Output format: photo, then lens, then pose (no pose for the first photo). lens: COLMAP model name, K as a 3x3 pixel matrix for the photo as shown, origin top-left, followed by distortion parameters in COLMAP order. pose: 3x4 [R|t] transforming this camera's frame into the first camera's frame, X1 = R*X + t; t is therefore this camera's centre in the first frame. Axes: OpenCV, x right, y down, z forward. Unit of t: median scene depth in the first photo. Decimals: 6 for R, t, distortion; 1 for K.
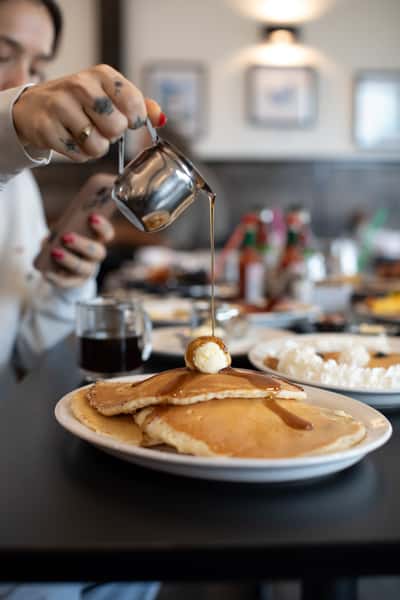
lens RADIAL K [[927.0, 0, 200.0], [0, 927.0, 300.0], [0, 0, 1]] dist [-0.195448, 0.105866]
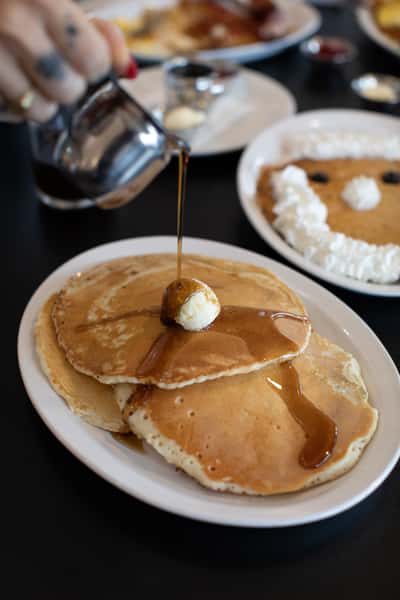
lens RADIAL K [[927.0, 0, 200.0], [0, 927.0, 300.0], [0, 0, 1]] dist [-0.195448, 0.105866]
pose [[0.999306, -0.018133, 0.032553, -0.016720], [-0.001672, 0.850915, 0.525301, -0.406907], [-0.037225, -0.524991, 0.850293, 0.314650]]
